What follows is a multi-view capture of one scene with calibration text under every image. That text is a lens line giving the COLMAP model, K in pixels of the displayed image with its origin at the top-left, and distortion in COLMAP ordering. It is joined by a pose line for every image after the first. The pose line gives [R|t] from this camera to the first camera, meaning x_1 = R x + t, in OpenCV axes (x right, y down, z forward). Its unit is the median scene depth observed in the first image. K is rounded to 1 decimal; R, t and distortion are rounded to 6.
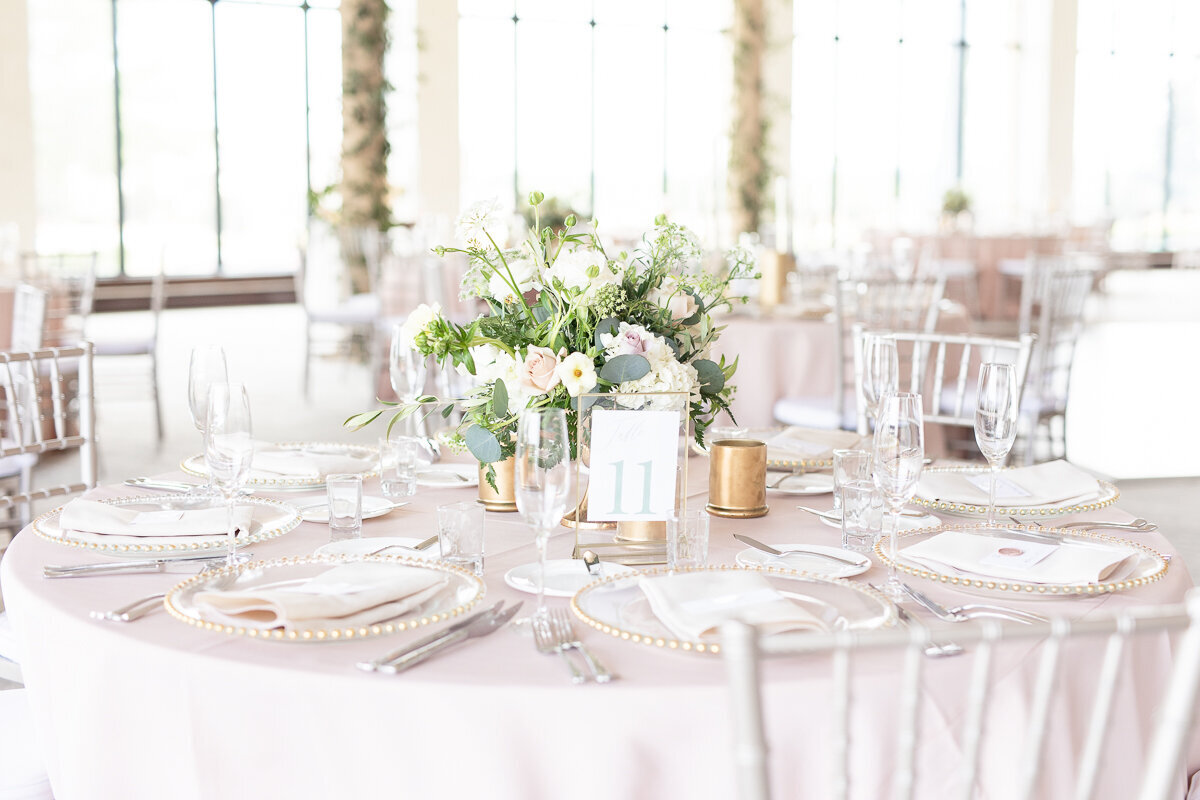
lens RADIAL K [[1756.3, 0, 600.0], [0, 1756.3, 400.0], [0, 0, 1]] dist [-0.013245, 0.005641]
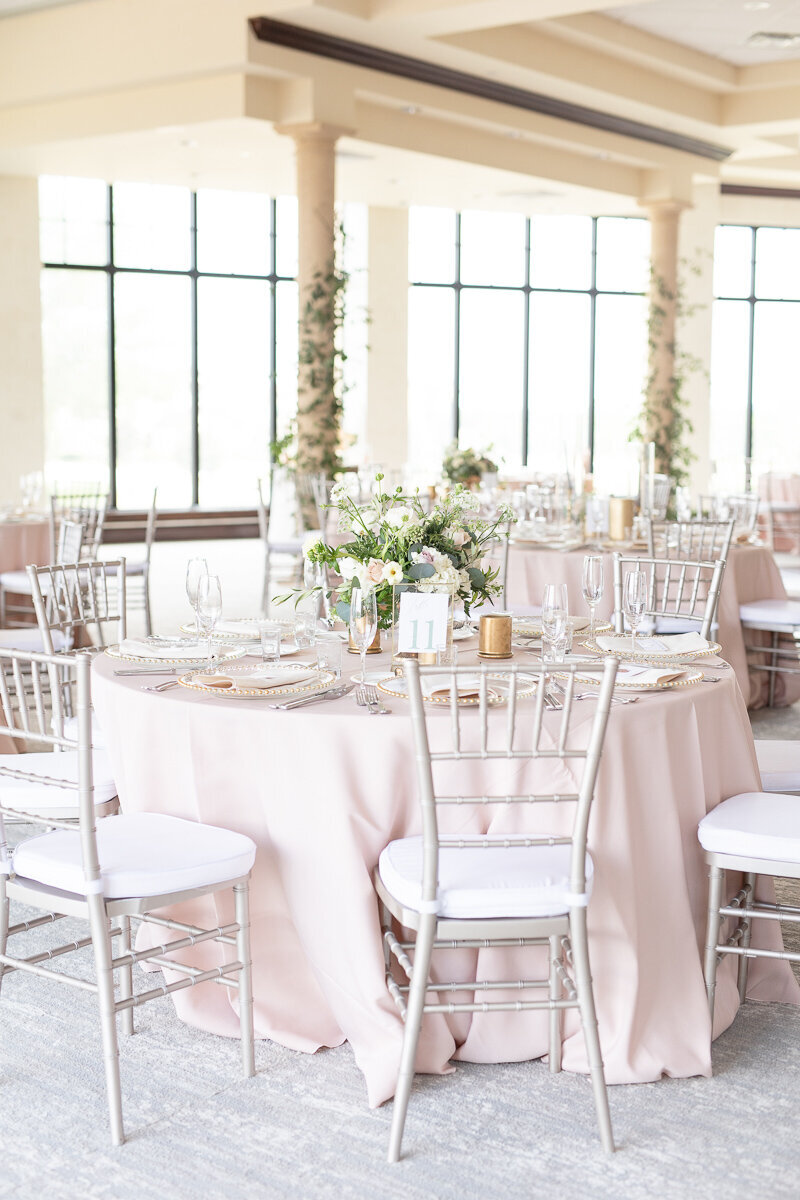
lens RADIAL K [[1706.4, 0, 400.0], [0, 1706.4, 600.0], [0, 0, 1]] dist [-0.009803, -0.010683]
pose [[0.995771, 0.011862, -0.091099, 0.067297], [-0.013635, 0.999729, -0.018867, 0.020226], [0.090850, 0.020030, 0.995663, -0.340256]]
